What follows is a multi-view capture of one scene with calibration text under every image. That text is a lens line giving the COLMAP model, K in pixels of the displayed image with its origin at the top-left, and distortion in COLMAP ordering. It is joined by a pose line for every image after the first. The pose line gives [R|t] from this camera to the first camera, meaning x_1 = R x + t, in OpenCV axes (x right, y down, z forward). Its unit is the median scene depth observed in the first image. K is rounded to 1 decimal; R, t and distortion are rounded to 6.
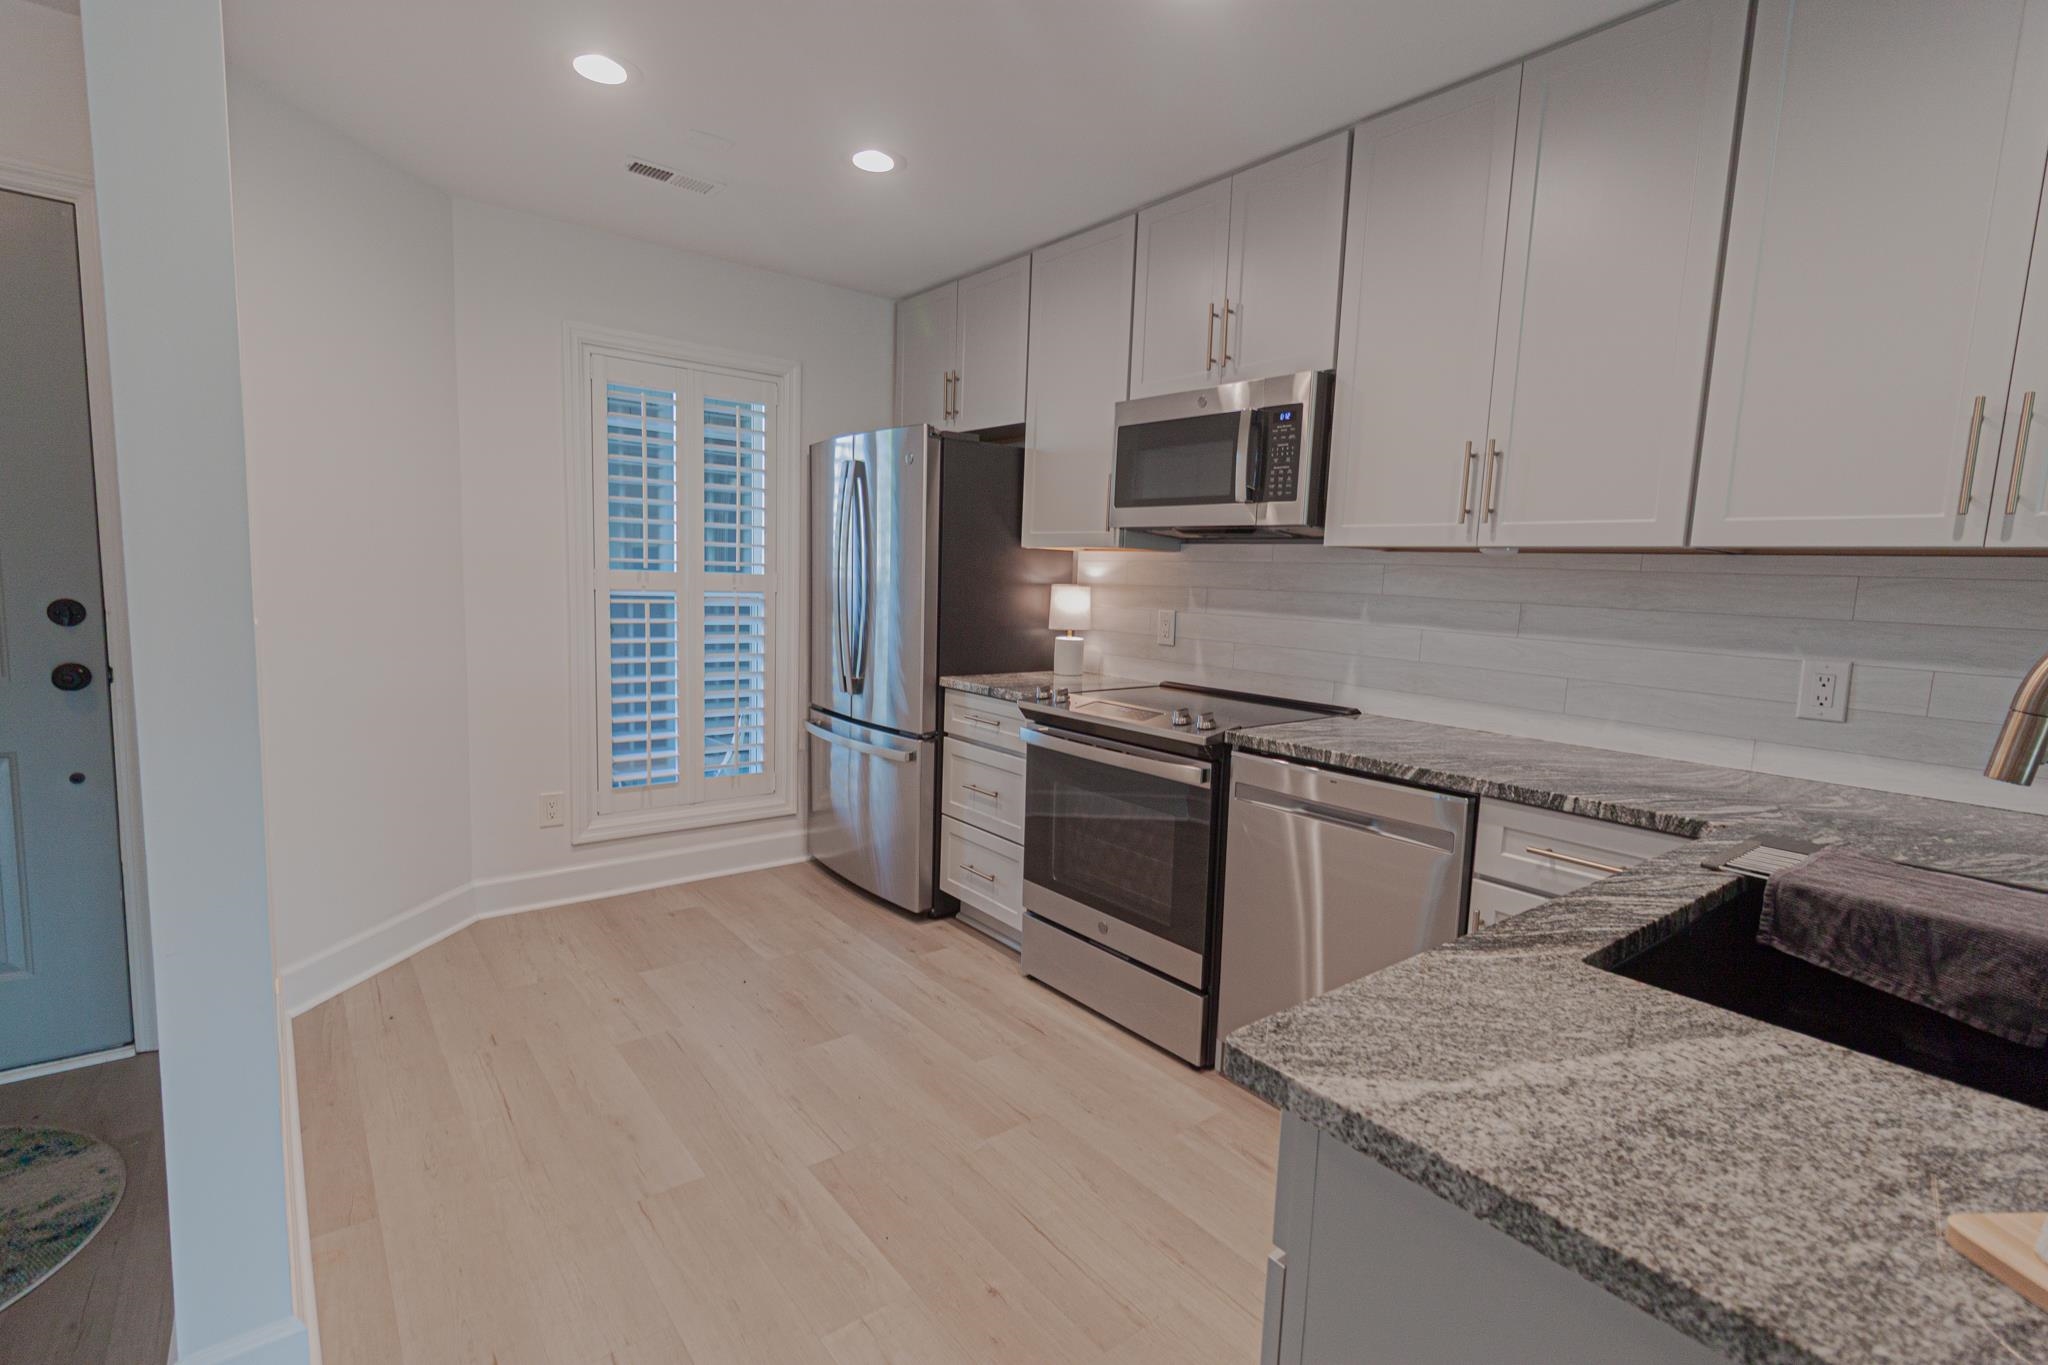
lens RADIAL K [[930.1, 0, 1024.0], [0, 930.1, 682.5], [0, 0, 1]] dist [0.002811, 0.000575]
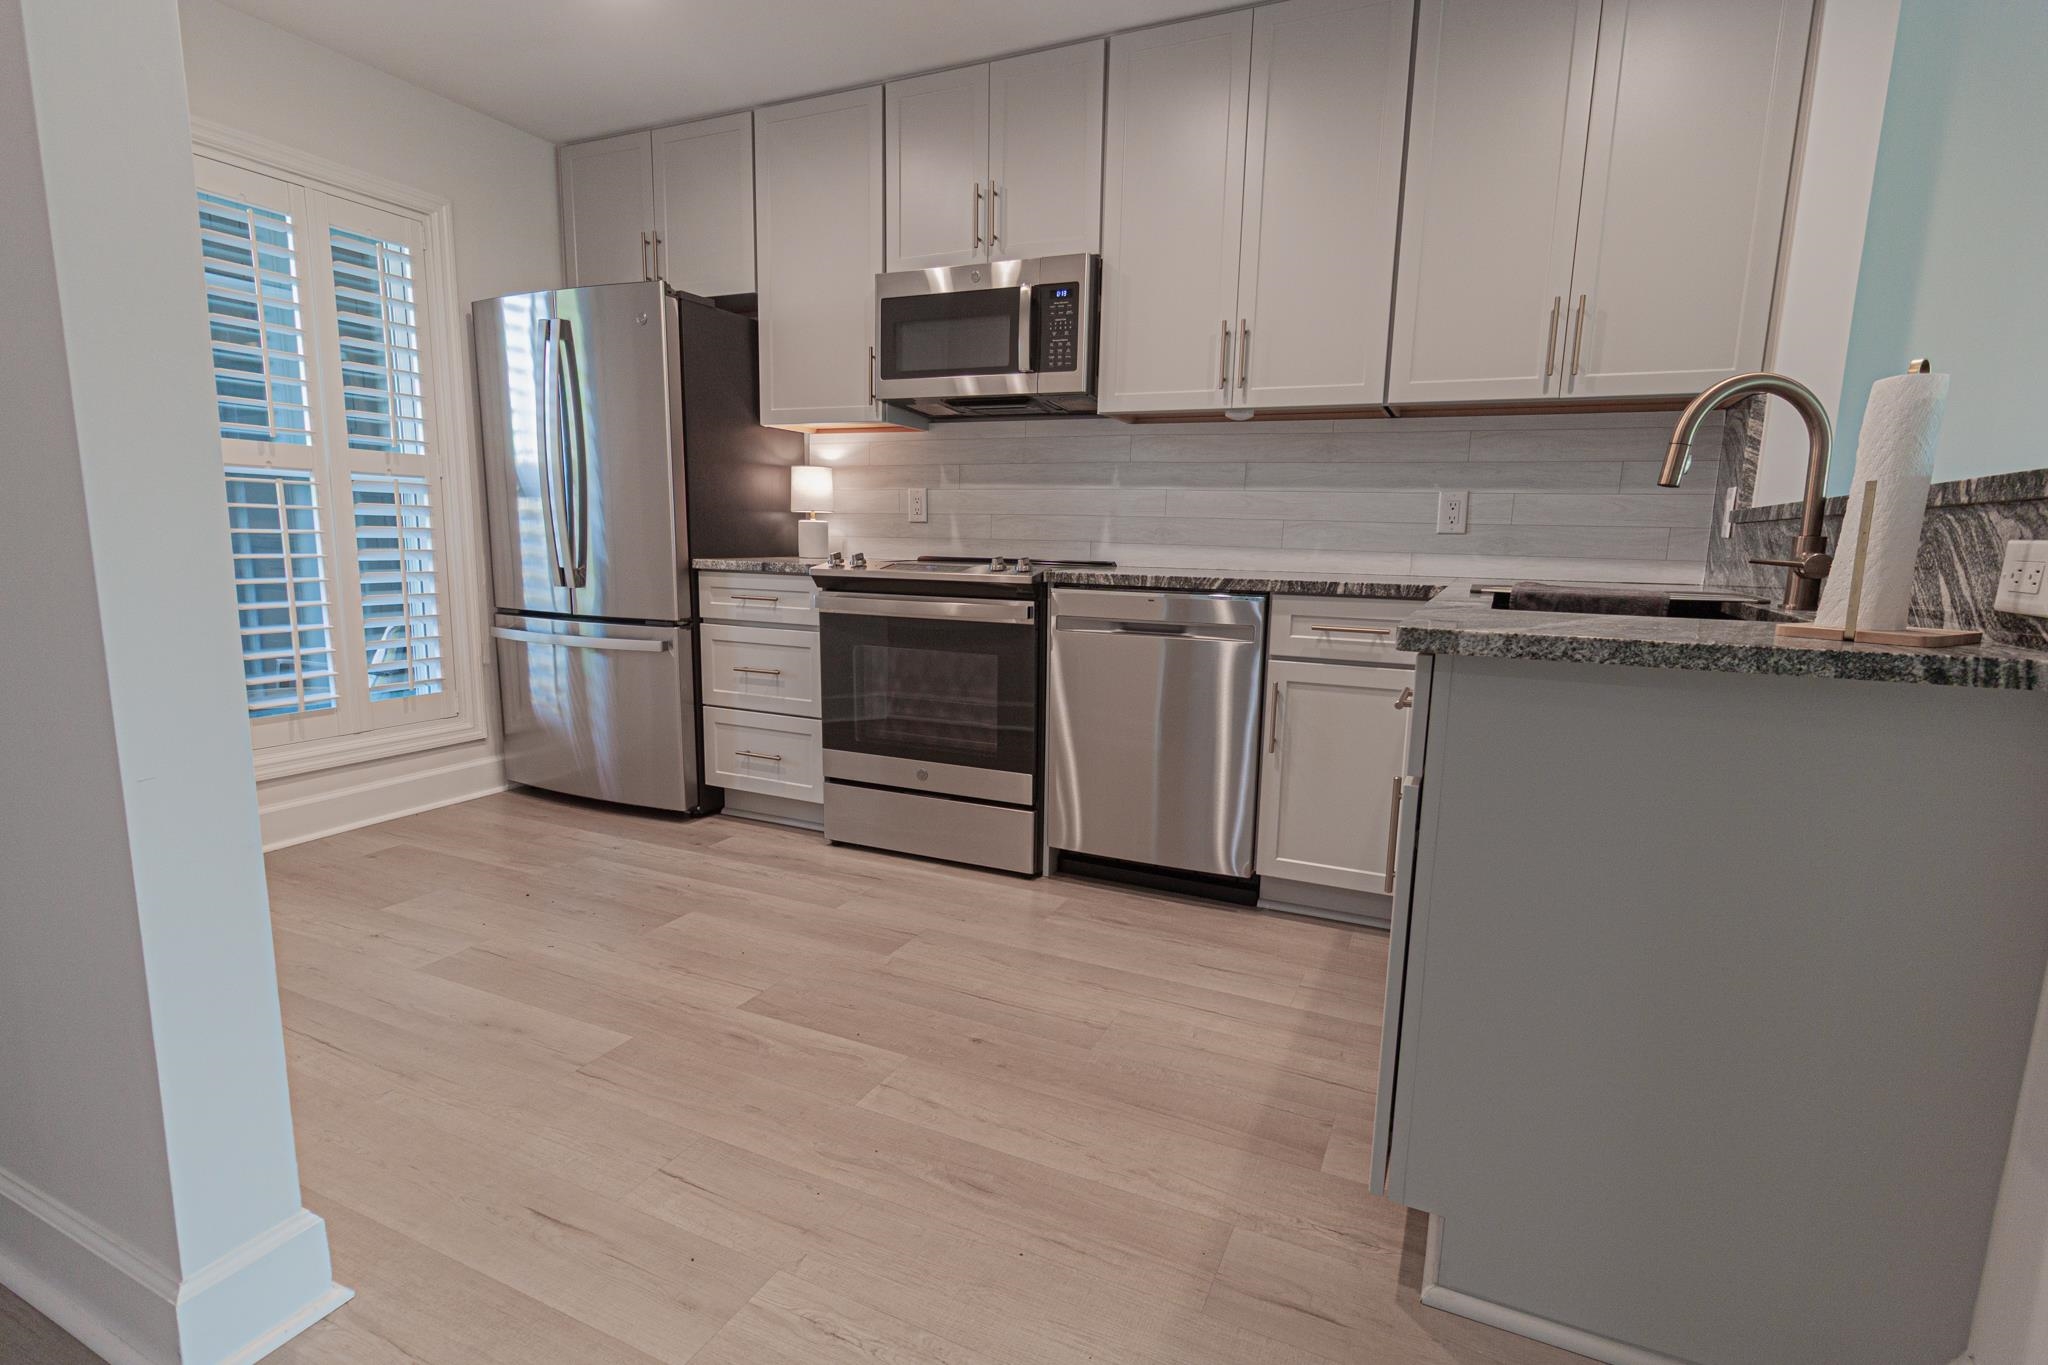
lens RADIAL K [[960.8, 0, 1024.0], [0, 960.8, 682.5], [0, 0, 1]] dist [0.001088, -0.000088]
pose [[0.897385, -0.081628, 0.433632, -0.251124], [0.059527, 0.996152, 0.064329, 0.086276], [-0.437214, -0.031915, 0.898791, -0.027704]]
